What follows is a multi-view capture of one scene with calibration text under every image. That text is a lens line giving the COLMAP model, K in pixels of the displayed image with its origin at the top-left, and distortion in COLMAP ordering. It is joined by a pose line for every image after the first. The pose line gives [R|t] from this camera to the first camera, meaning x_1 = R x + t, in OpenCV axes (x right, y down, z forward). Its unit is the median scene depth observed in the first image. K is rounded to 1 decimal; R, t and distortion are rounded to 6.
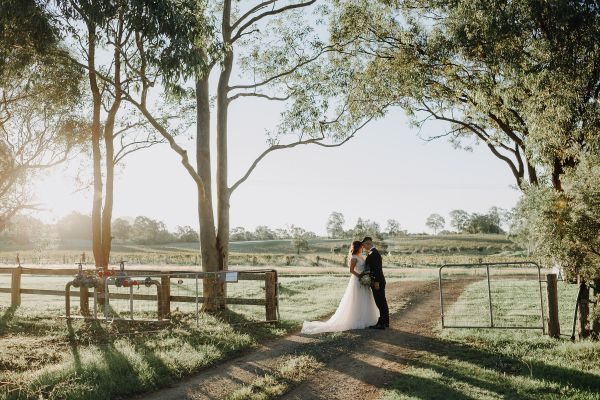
lens RADIAL K [[522.4, 0, 300.0], [0, 522.4, 200.0], [0, 0, 1]] dist [0.001635, 0.002629]
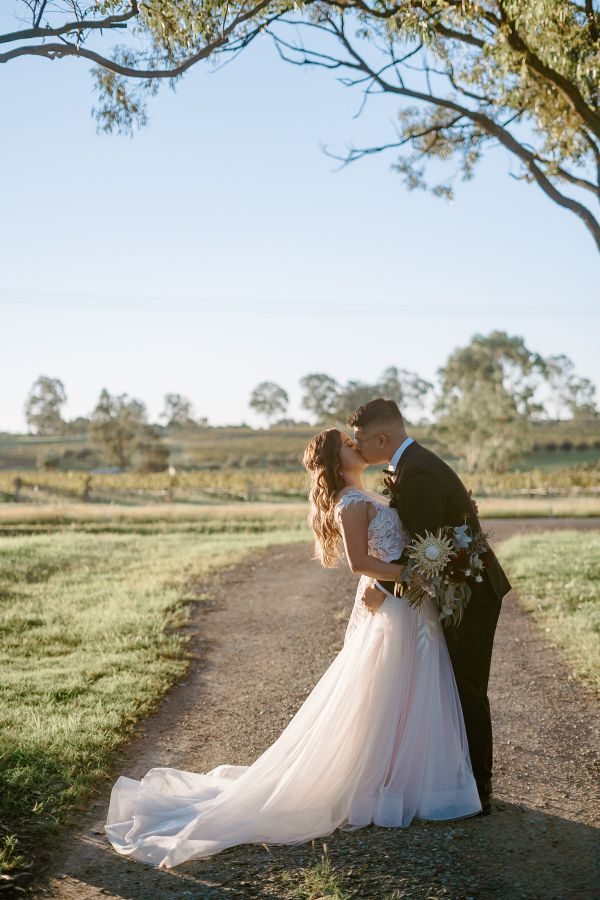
lens RADIAL K [[1161.0, 0, 300.9], [0, 1161.0, 448.2], [0, 0, 1]] dist [-0.026648, -0.044888]
pose [[0.959427, -0.007603, 0.281854, -0.021108], [-0.015863, 0.996598, 0.080879, 0.027616], [-0.281510, -0.082068, 0.956042, 0.255290]]
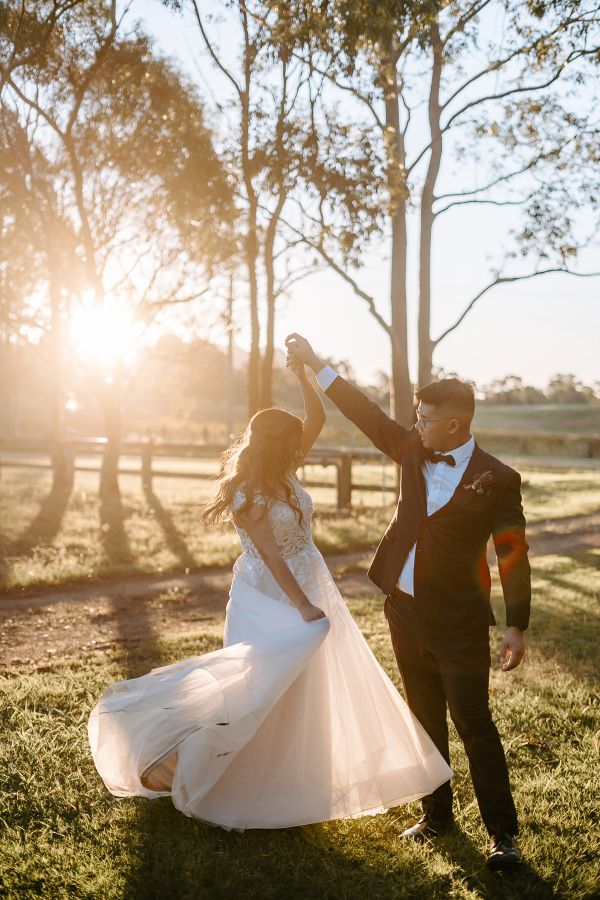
lens RADIAL K [[1161.0, 0, 300.9], [0, 1161.0, 448.2], [0, 0, 1]] dist [-0.026648, -0.044888]
pose [[0.956341, 0.036914, -0.289912, 0.092614], [-0.003208, 0.993257, 0.115885, -0.034781], [0.292235, -0.109896, 0.950011, -0.342525]]
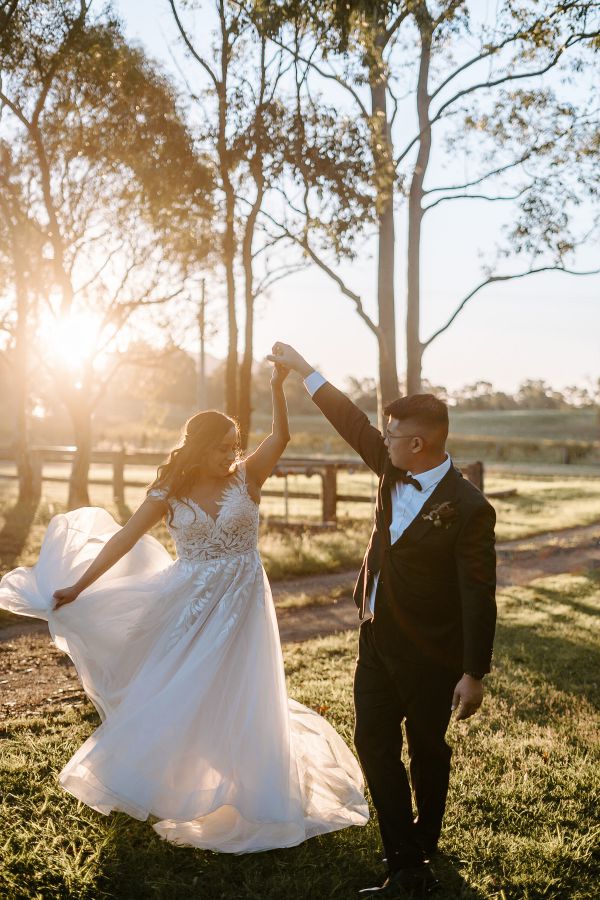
lens RADIAL K [[1161.0, 0, 300.9], [0, 1161.0, 448.2], [0, 0, 1]] dist [-0.026648, -0.044888]
pose [[0.963436, 0.032036, -0.266015, 0.068921], [-0.002551, 0.993878, 0.110453, -0.030423], [0.267925, -0.105736, 0.957620, -0.294273]]
